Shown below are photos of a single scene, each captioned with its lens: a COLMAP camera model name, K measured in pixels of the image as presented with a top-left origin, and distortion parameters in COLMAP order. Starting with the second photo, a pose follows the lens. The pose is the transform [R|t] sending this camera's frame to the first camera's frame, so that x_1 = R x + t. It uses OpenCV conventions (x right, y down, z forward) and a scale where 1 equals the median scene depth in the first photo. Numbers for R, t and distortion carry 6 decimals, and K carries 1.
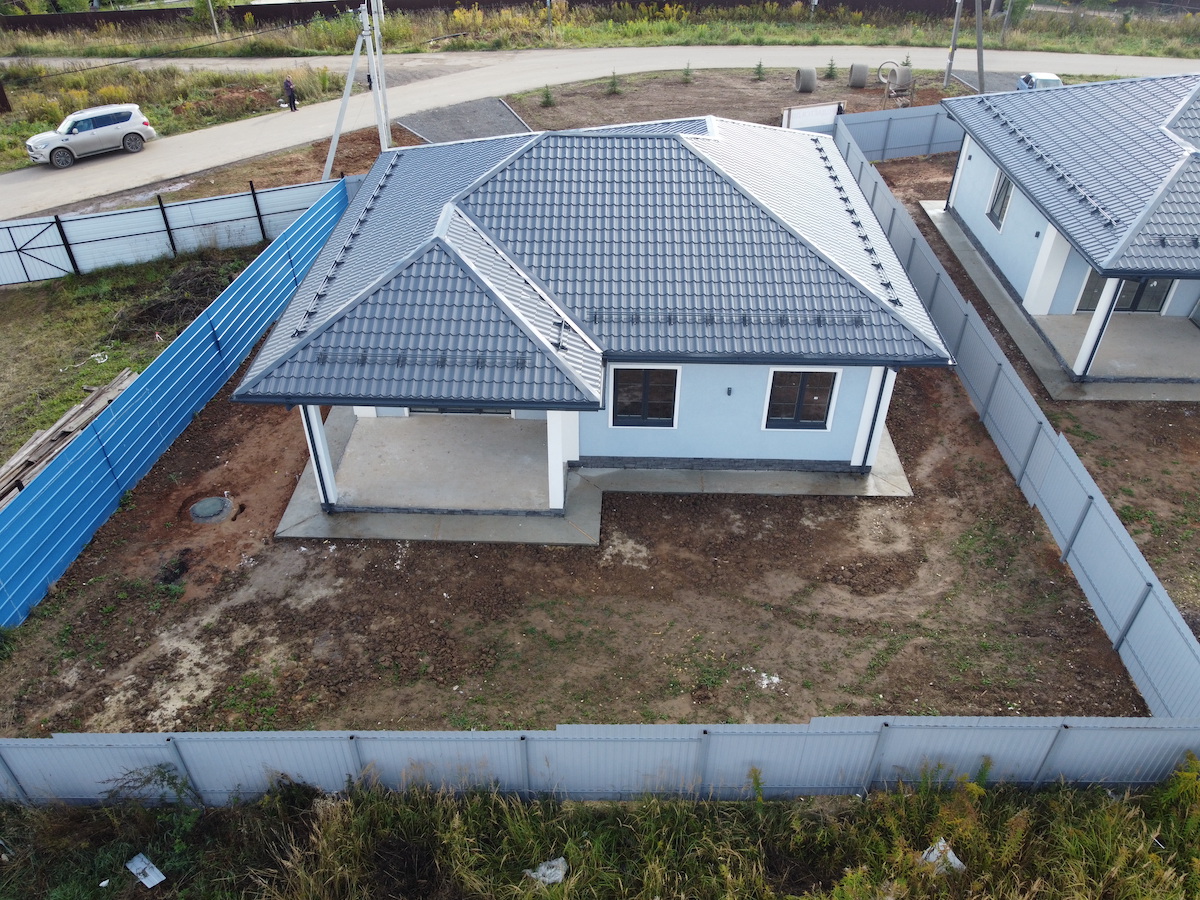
lens RADIAL K [[912.4, 0, 597.9], [0, 912.4, 451.7], [0, 0, 1]] dist [-0.001317, -0.000844]
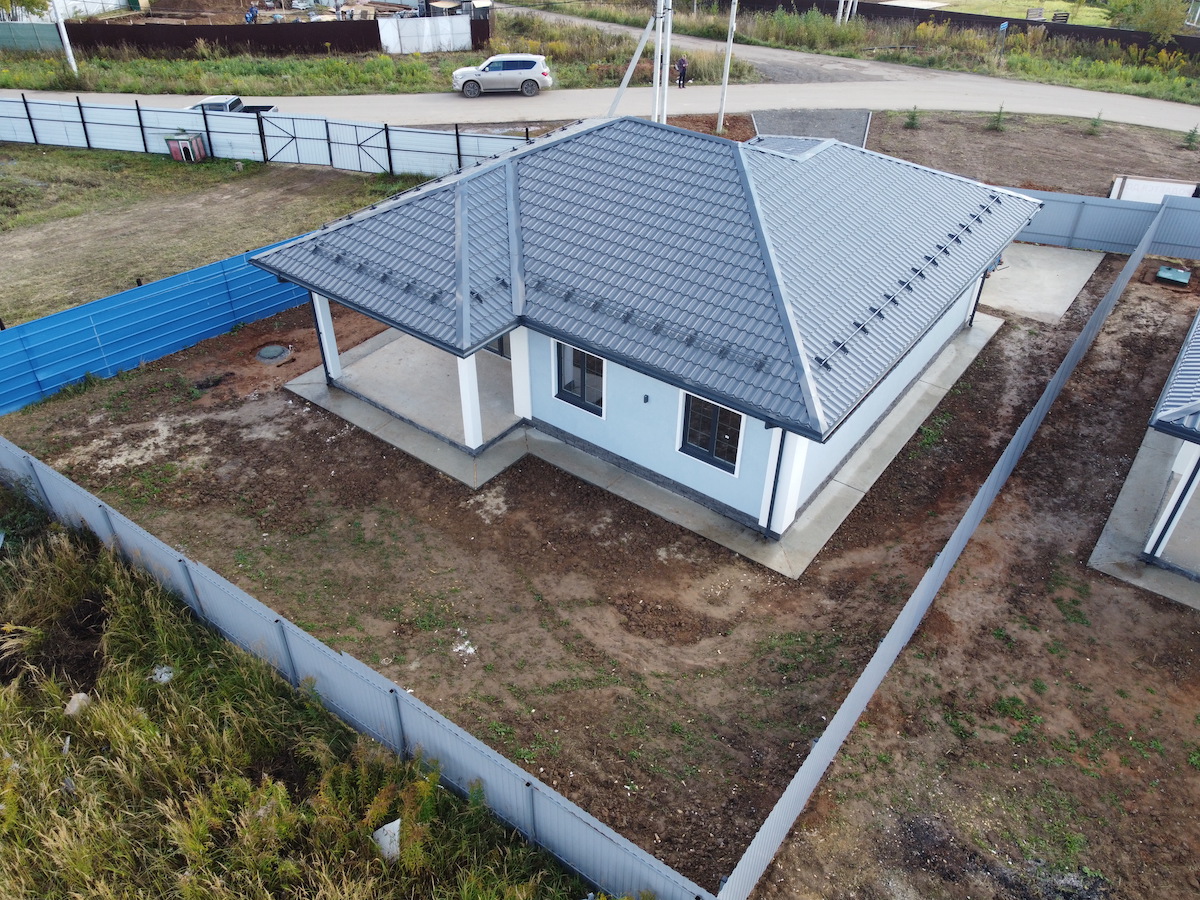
lens RADIAL K [[912.4, 0, 598.0], [0, 912.4, 454.1], [0, 0, 1]] dist [-0.001317, -0.000844]
pose [[0.813469, 0.353456, -0.461884, 0.567628], [-0.354755, 0.930852, 0.087539, -0.076990], [0.460887, 0.092646, 0.882610, 0.114272]]
